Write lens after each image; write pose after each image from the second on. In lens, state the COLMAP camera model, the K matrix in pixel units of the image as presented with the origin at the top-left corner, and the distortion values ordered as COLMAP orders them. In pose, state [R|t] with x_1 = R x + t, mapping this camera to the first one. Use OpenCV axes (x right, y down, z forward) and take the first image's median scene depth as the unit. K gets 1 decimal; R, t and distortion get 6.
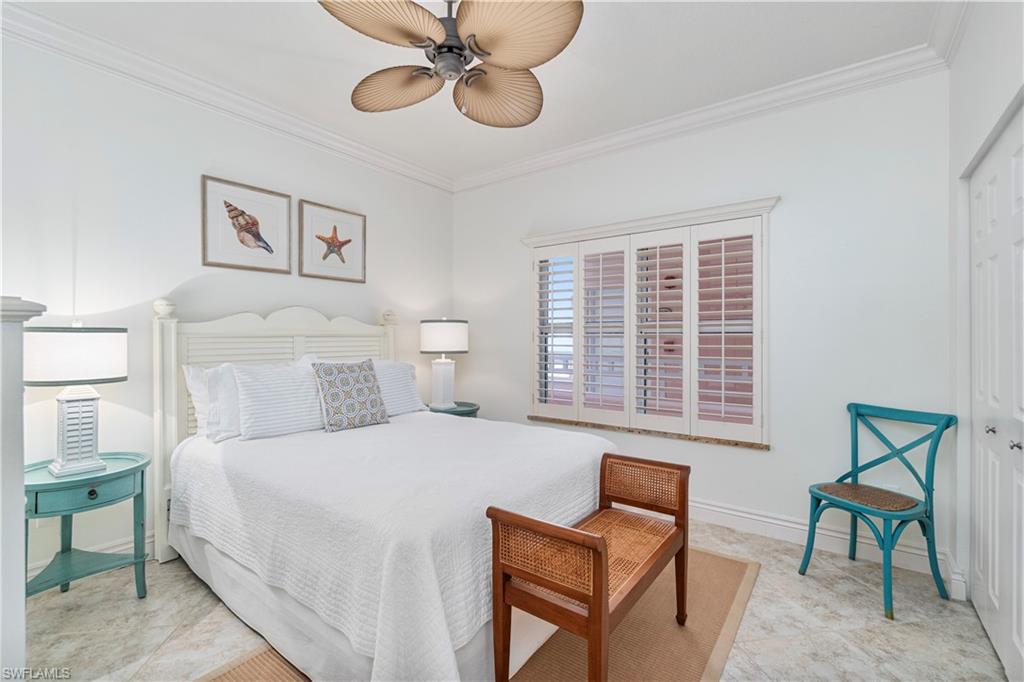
lens RADIAL K [[448.2, 0, 507.7], [0, 448.2, 339.5], [0, 0, 1]] dist [-0.002808, -0.000276]
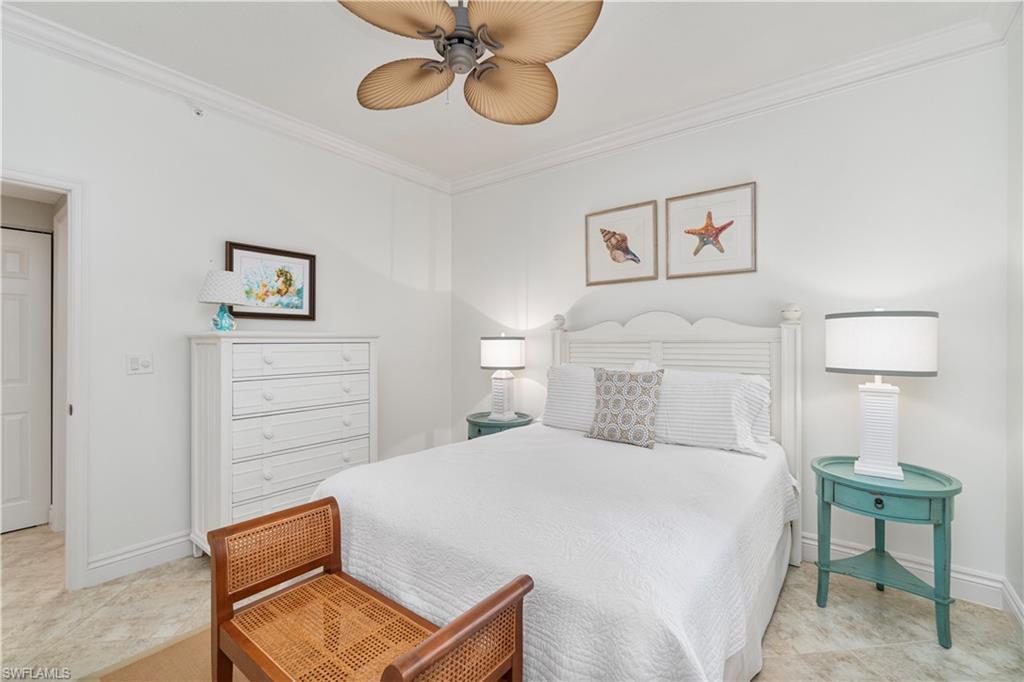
lens RADIAL K [[448.2, 0, 507.7], [0, 448.2, 339.5], [0, 0, 1]] dist [-0.002808, -0.000276]
pose [[-0.022093, -0.006562, -0.999734, 0.536317], [-0.010724, 0.999922, -0.006326, -0.003374], [0.999698, 0.010582, -0.022162, 0.734099]]
